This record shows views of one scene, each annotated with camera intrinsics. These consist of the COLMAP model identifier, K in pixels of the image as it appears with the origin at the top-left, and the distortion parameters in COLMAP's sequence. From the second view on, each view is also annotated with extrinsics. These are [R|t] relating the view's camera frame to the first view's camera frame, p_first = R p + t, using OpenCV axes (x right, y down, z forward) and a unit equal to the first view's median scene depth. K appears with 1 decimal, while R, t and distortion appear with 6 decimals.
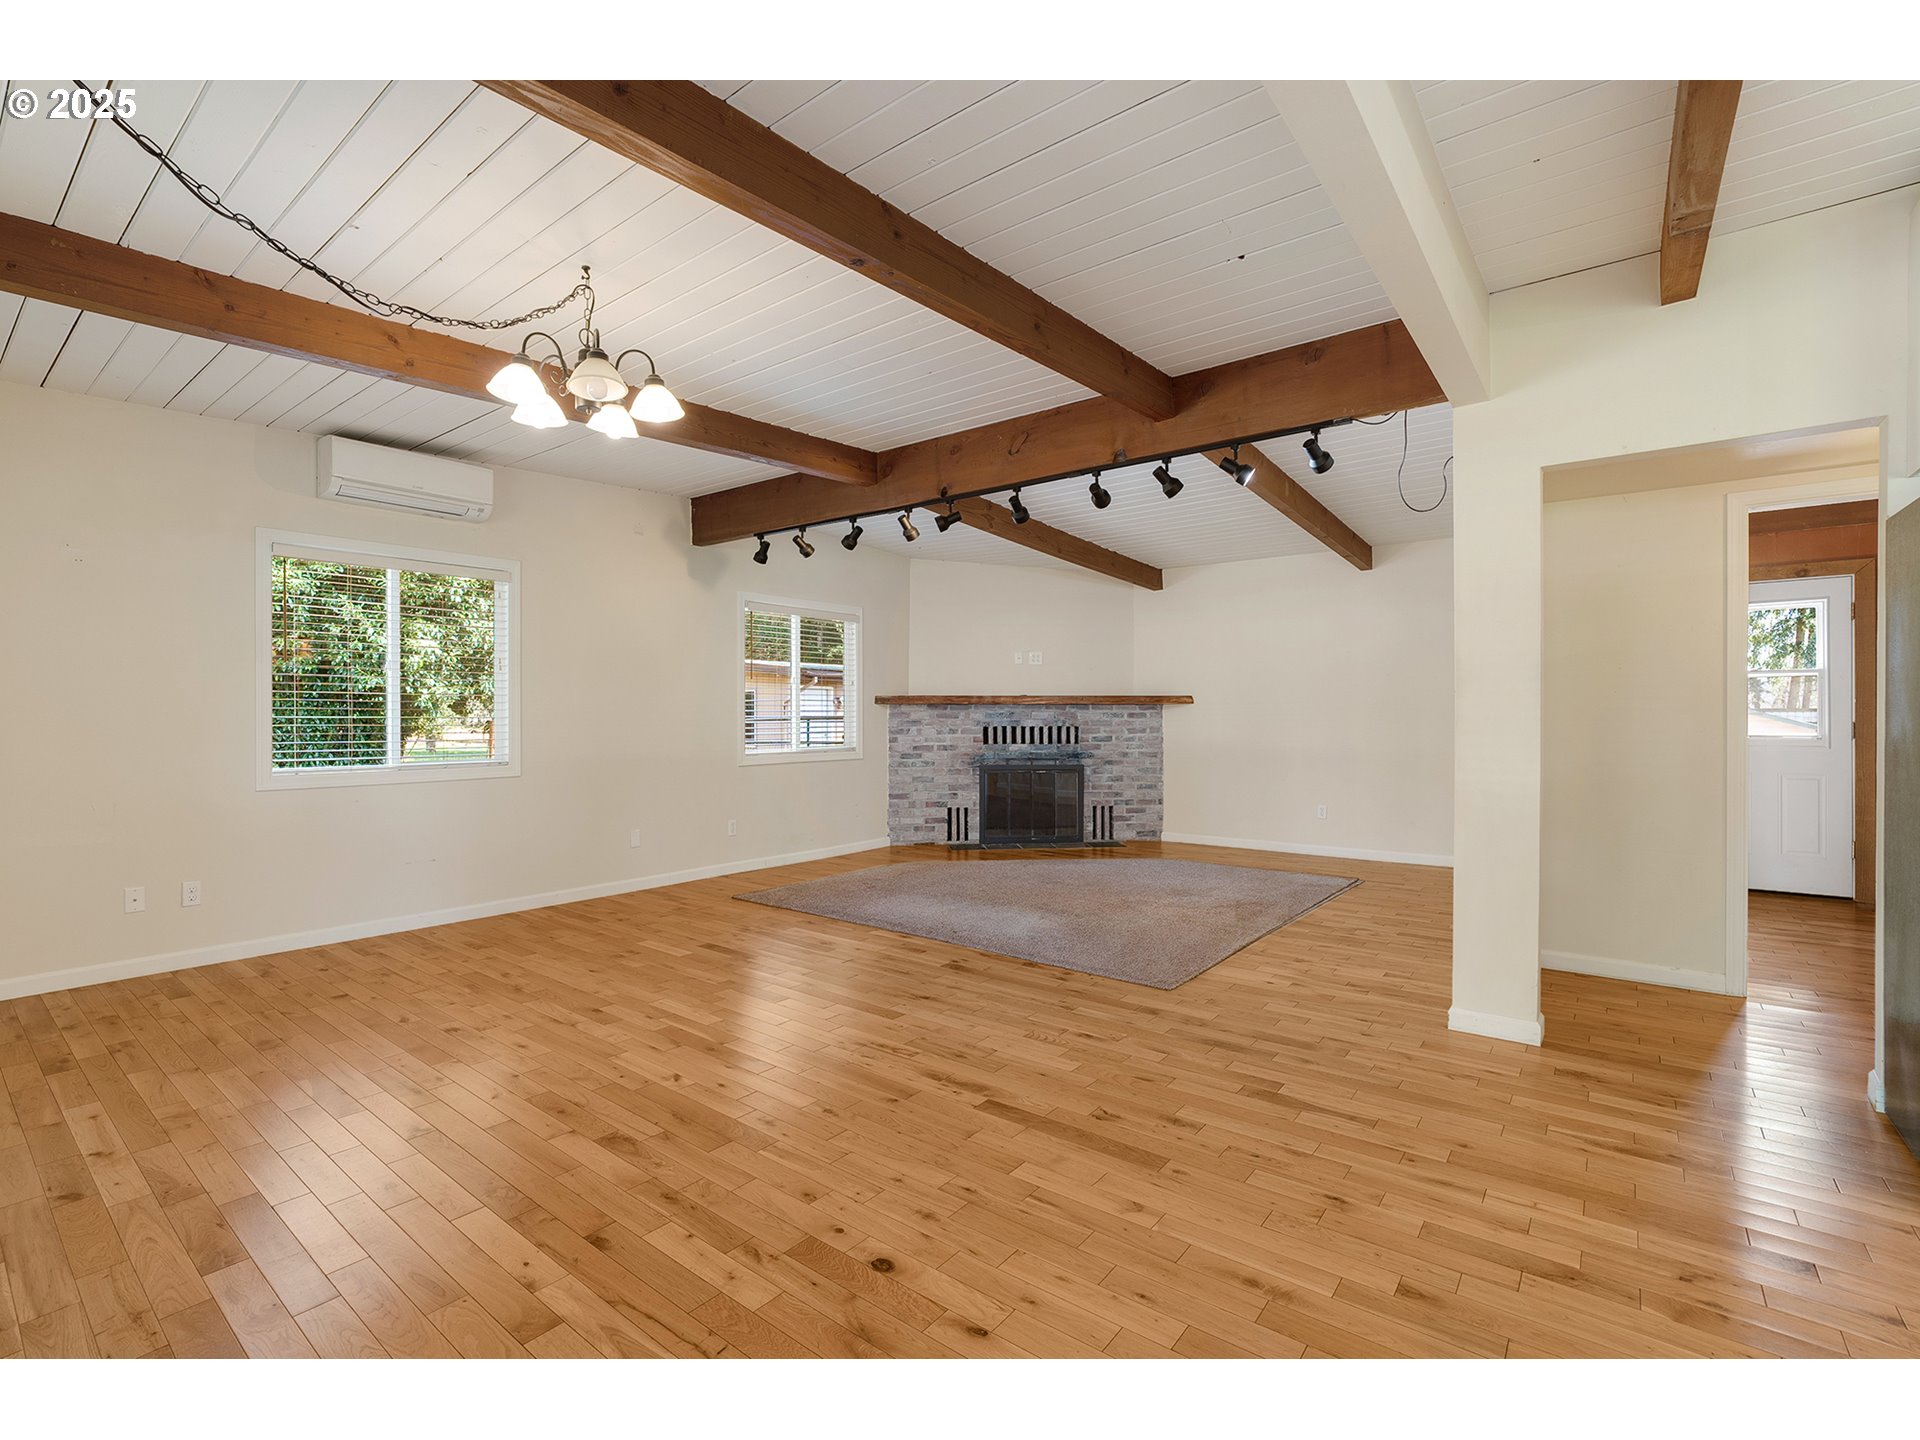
lens RADIAL K [[872.0, 0, 958.1], [0, 872.0, 719.1], [0, 0, 1]] dist [-0.044773, 0.016027]
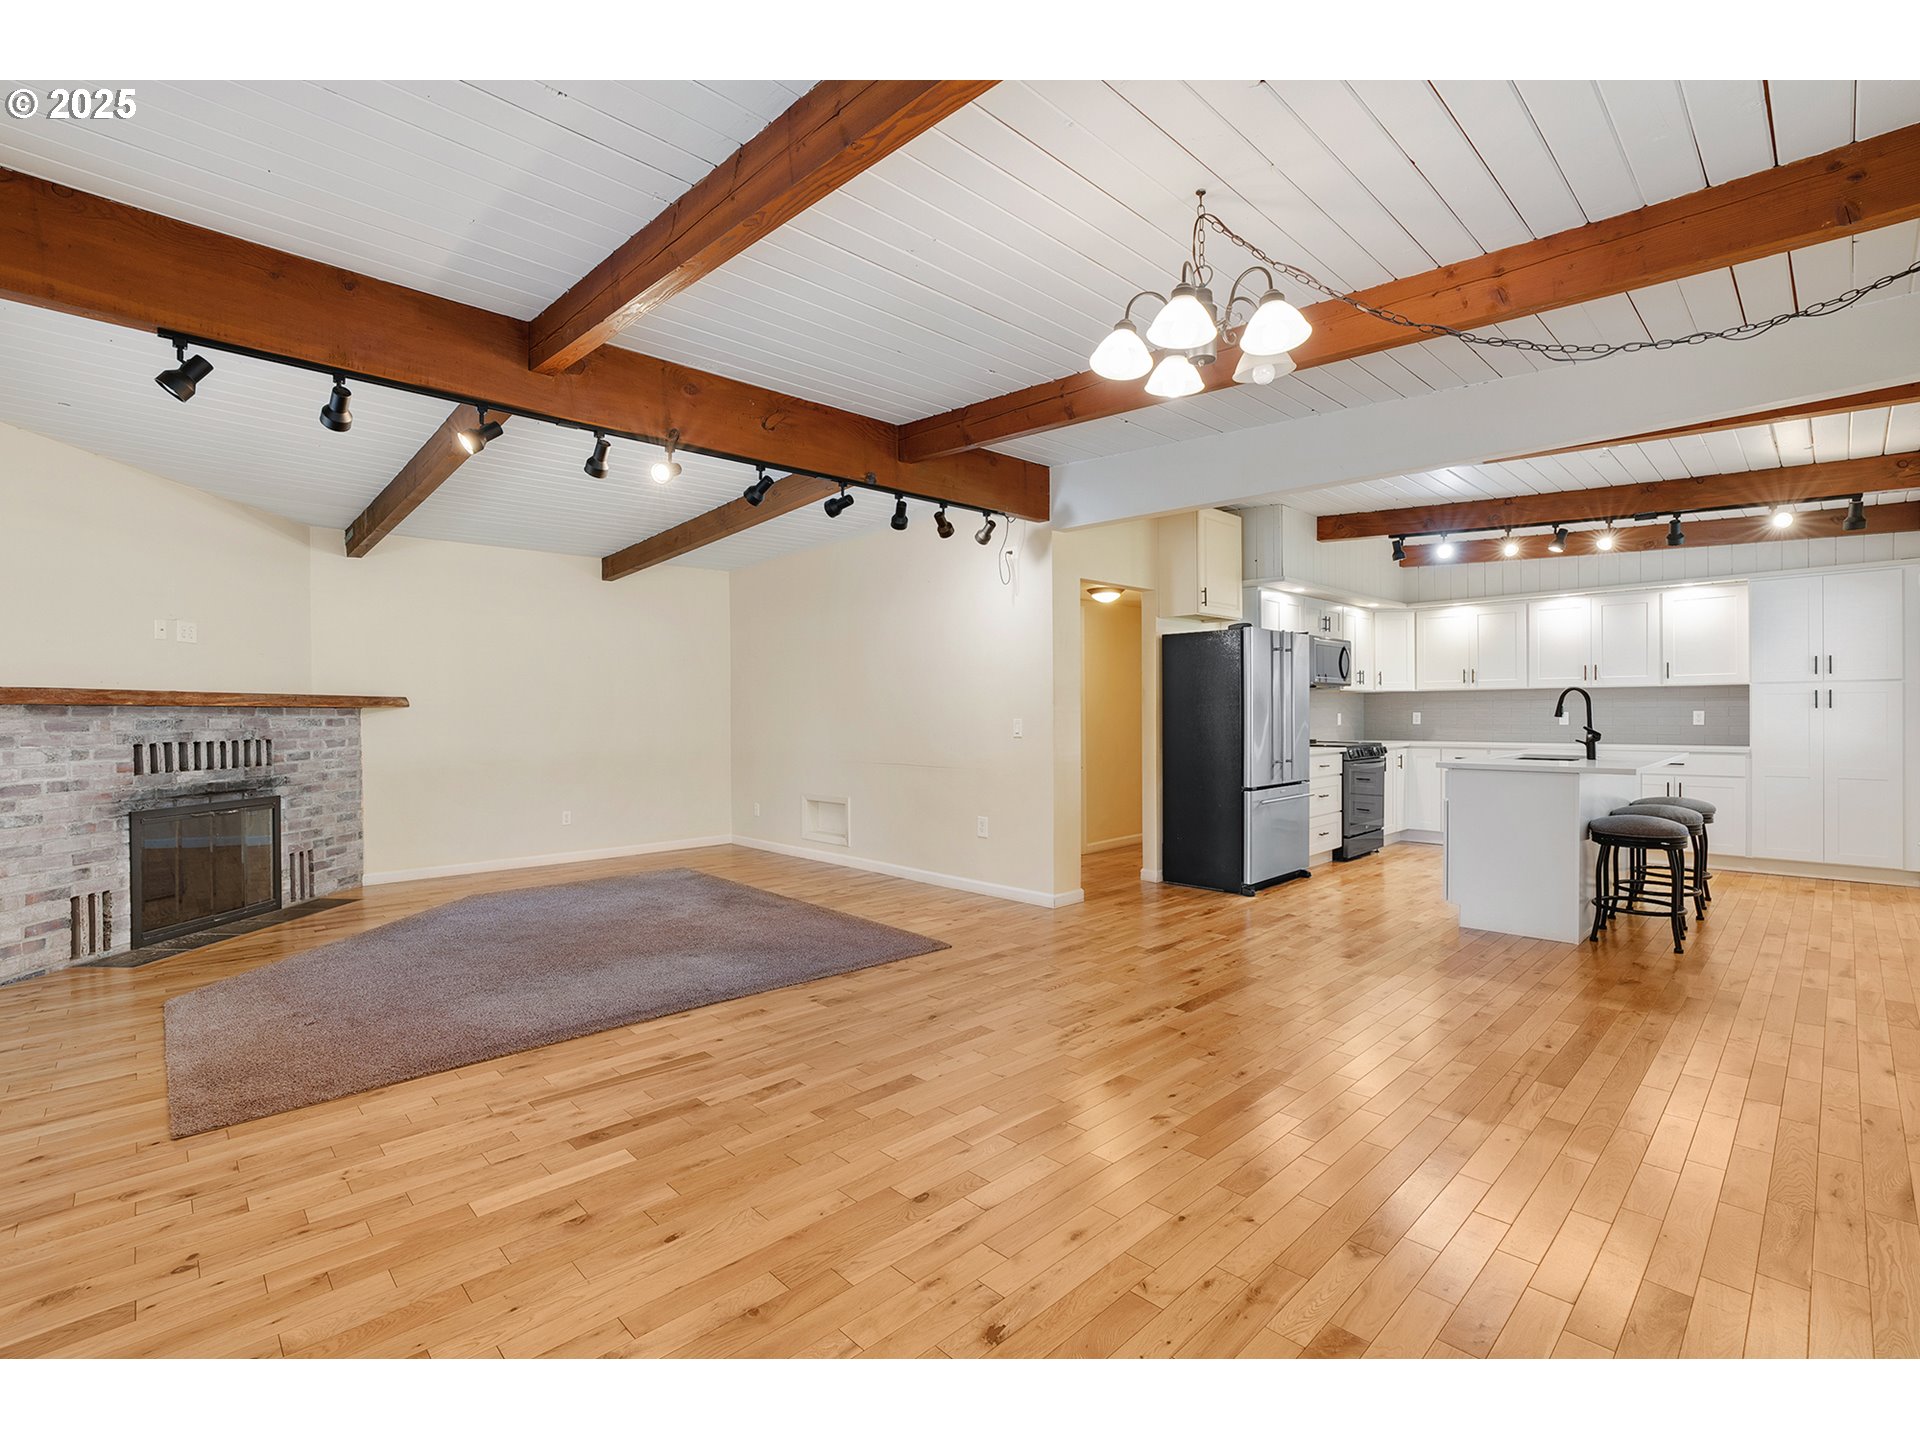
lens RADIAL K [[872.0, 0, 958.1], [0, 872.0, 719.1], [0, 0, 1]] dist [-0.044773, 0.016027]
pose [[0.143364, -0.006429, 0.989649, -0.451444], [0.011846, 0.999918, 0.004779, -0.004454], [-0.989599, 0.011038, 0.143428, 0.386560]]
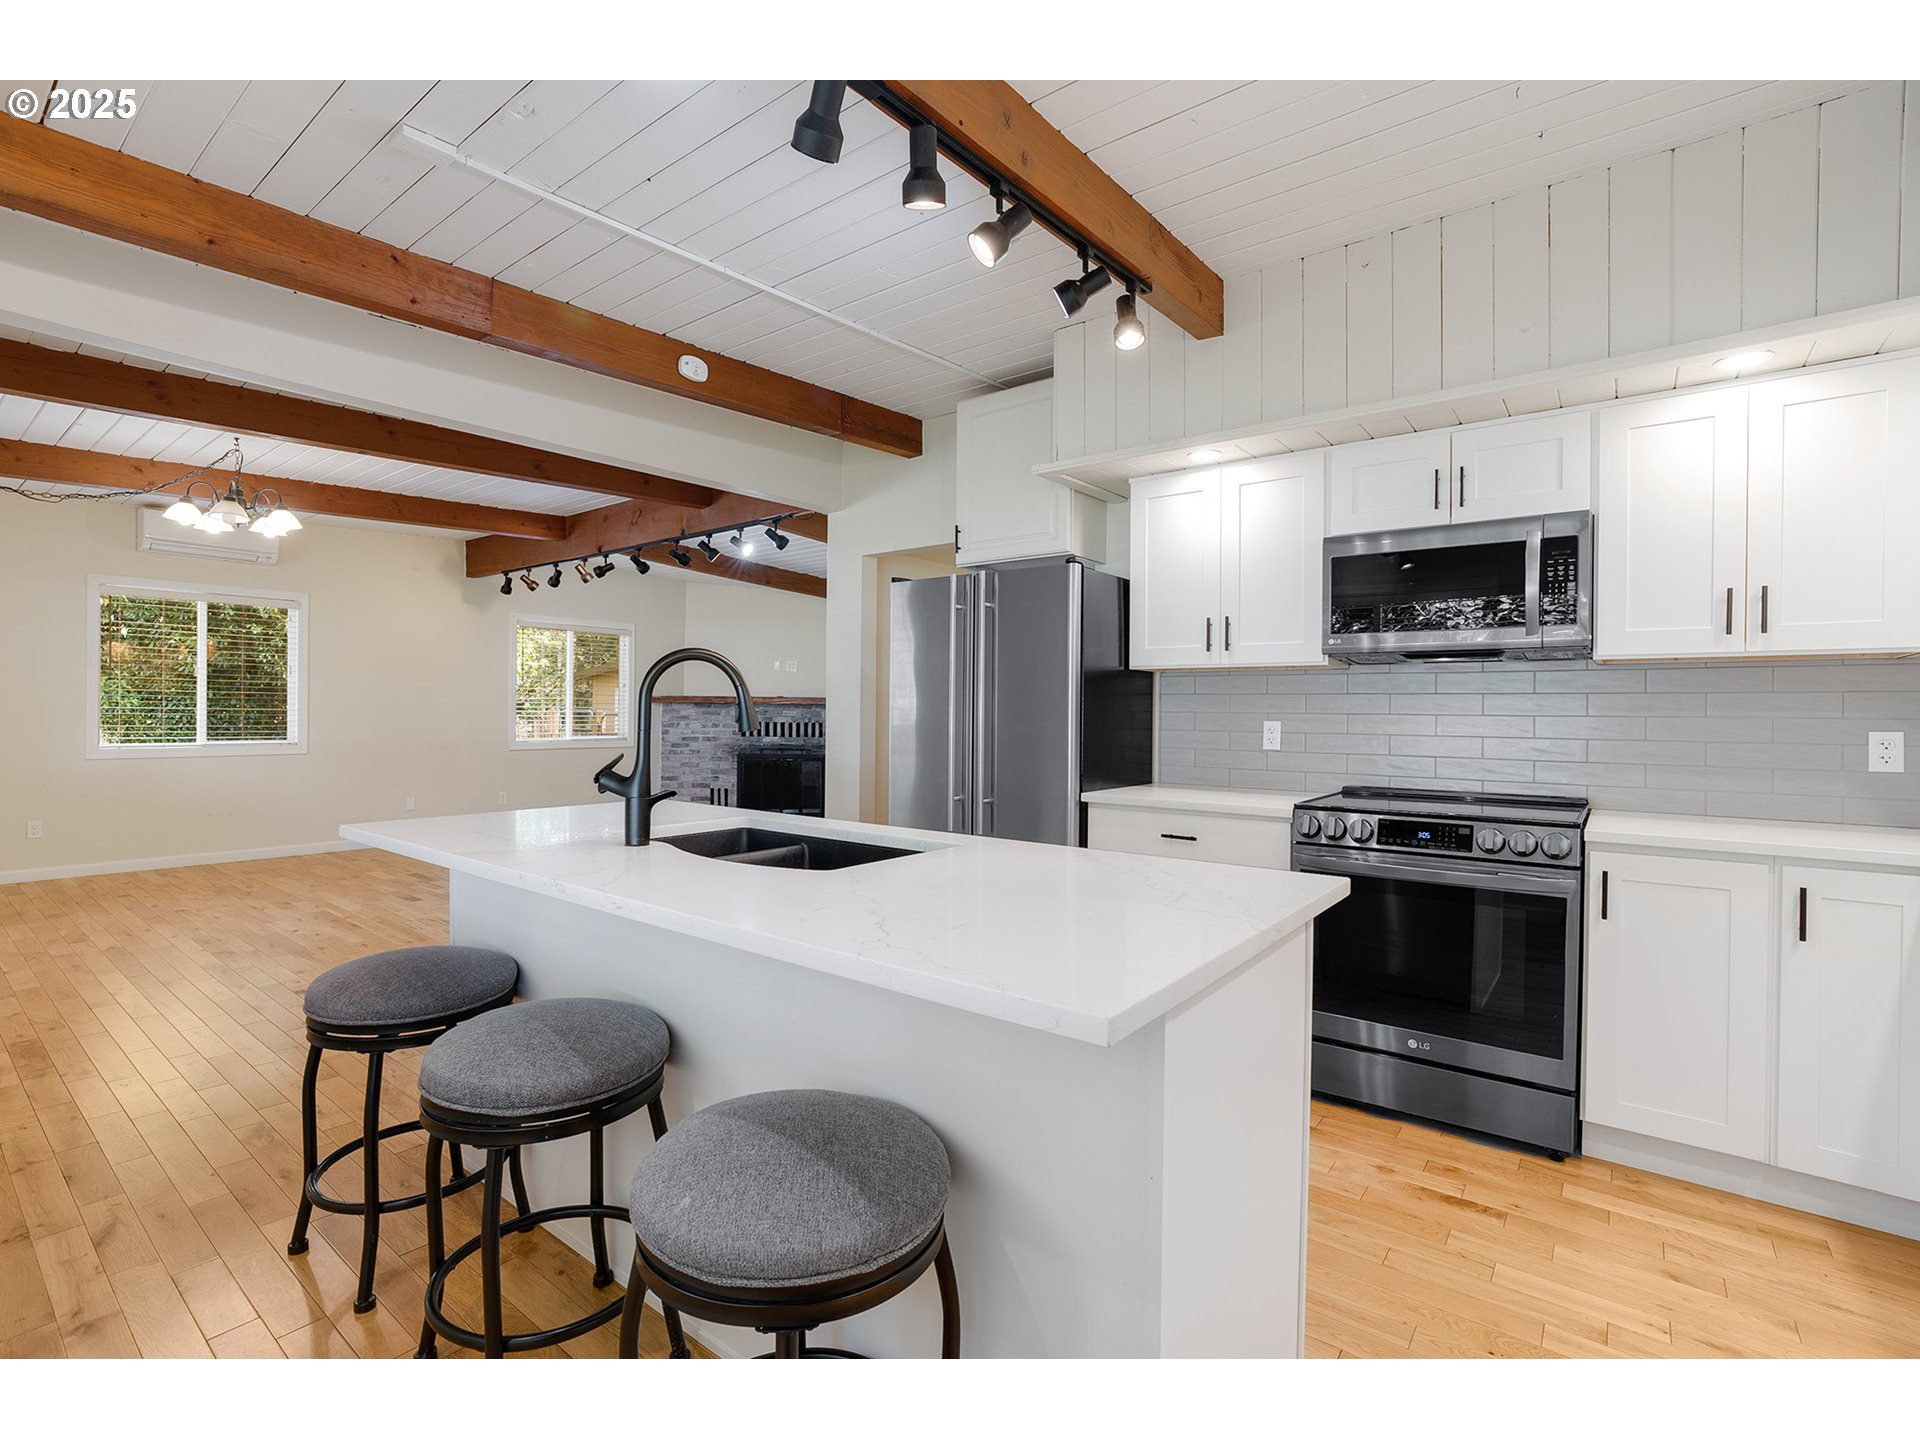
lens RADIAL K [[881.9, 0, 960.0], [0, 881.9, 720.0], [0, 0, 1]] dist [-0.047307, 0.017354]
pose [[0.999909, 0.012435, 0.005275, 0.331168], [-0.012453, 0.999916, 0.003530, -0.002389], [-0.005230, -0.003595, 0.999980, -0.229687]]
